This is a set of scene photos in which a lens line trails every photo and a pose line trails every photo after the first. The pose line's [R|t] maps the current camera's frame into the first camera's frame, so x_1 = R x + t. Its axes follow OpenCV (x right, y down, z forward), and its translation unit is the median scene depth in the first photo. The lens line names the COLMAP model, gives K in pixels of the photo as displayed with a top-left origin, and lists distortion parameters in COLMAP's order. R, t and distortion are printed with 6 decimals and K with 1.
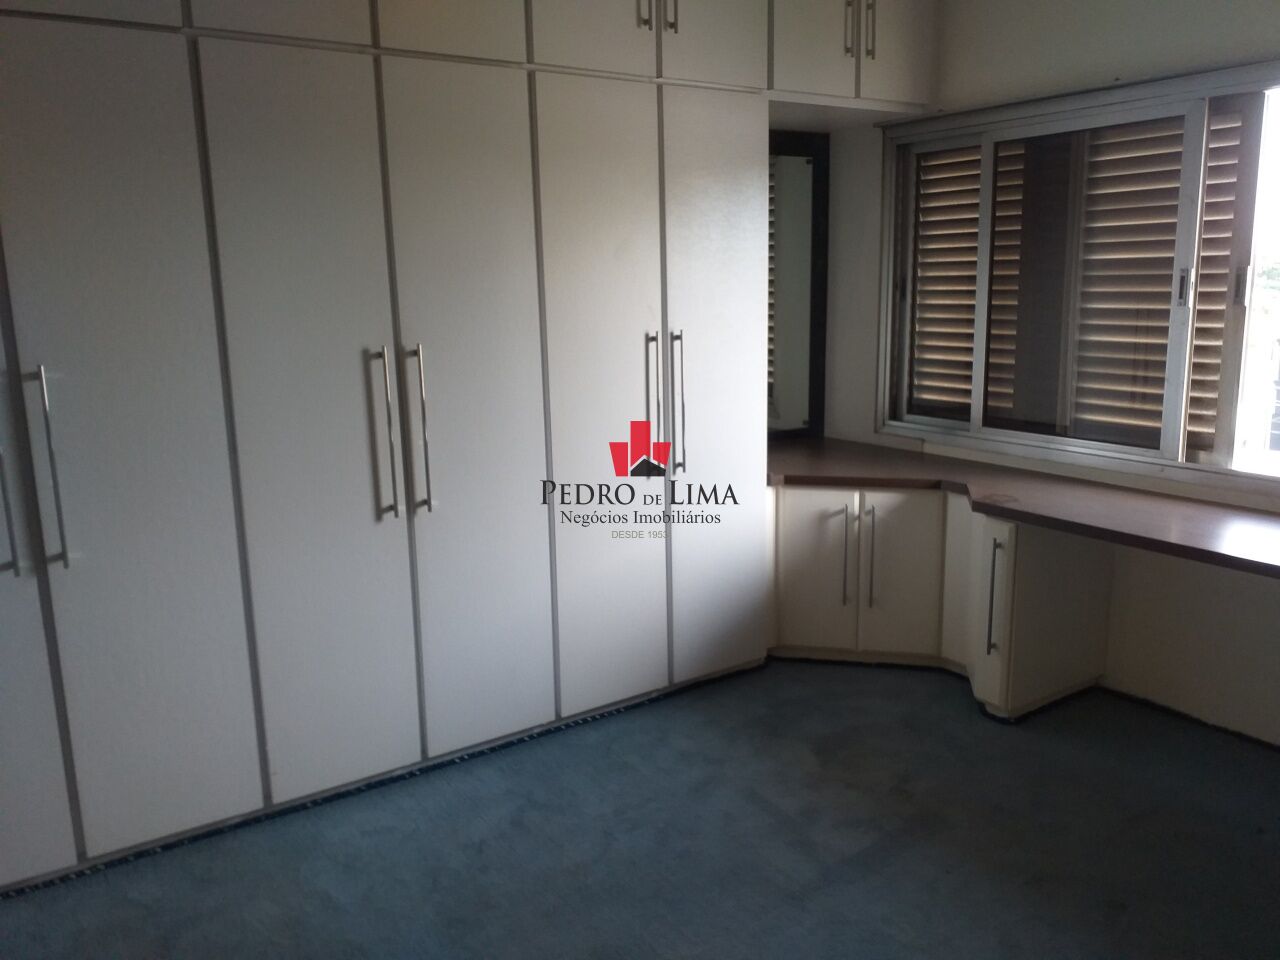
lens RADIAL K [[1018.4, 0, 652.0], [0, 1018.4, 476.2], [0, 0, 1]] dist [0.001512, -0.004092]
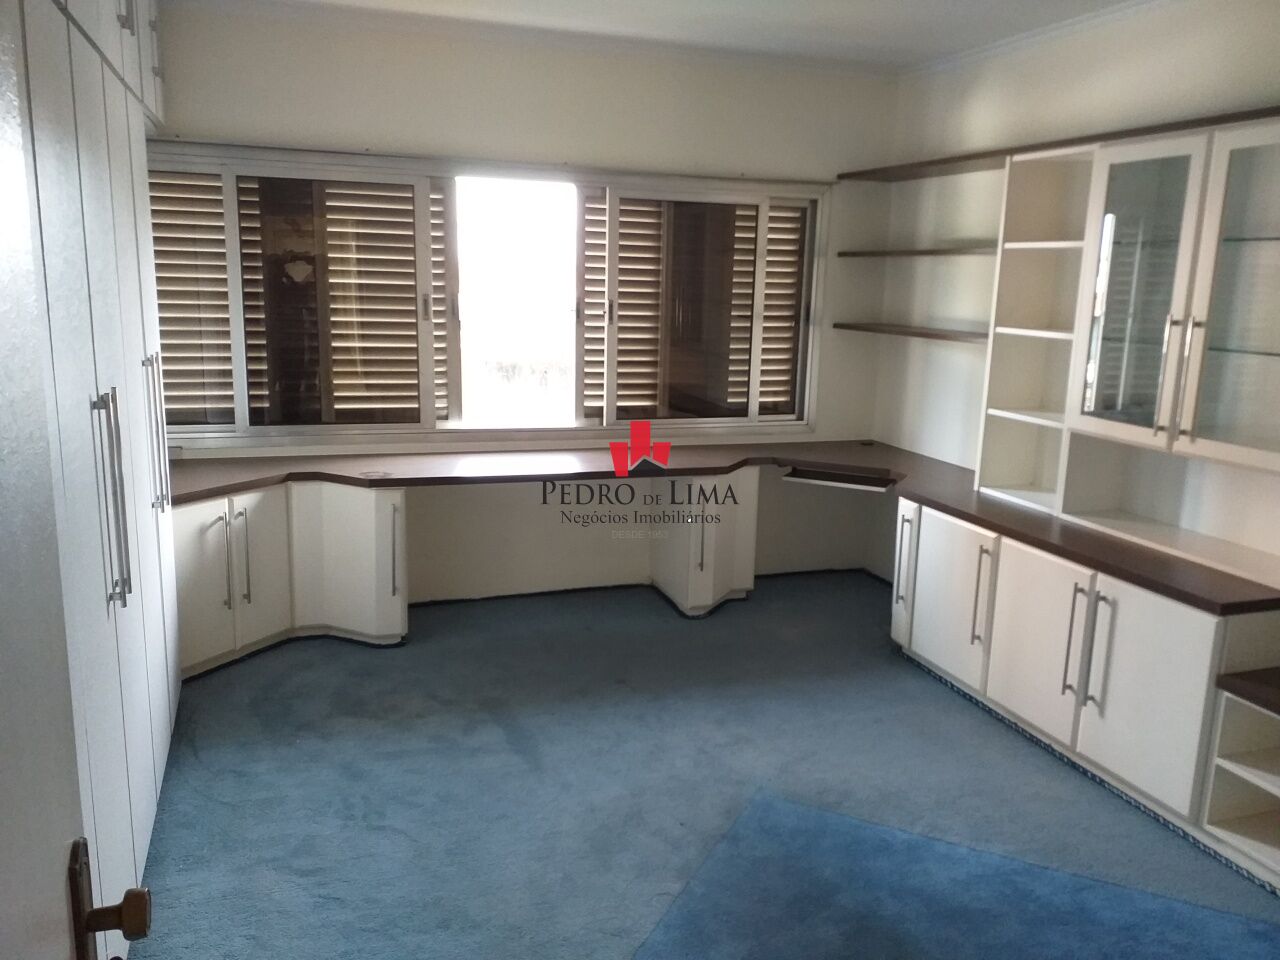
lens RADIAL K [[996.5, 0, 669.6], [0, 996.5, 481.5], [0, 0, 1]] dist [-0.004706, -0.007339]
pose [[0.254071, -0.174273, 0.951355, -0.735448], [0.150101, 0.978820, 0.139218, -0.086385], [-0.955467, 0.107428, 0.274848, 0.310614]]
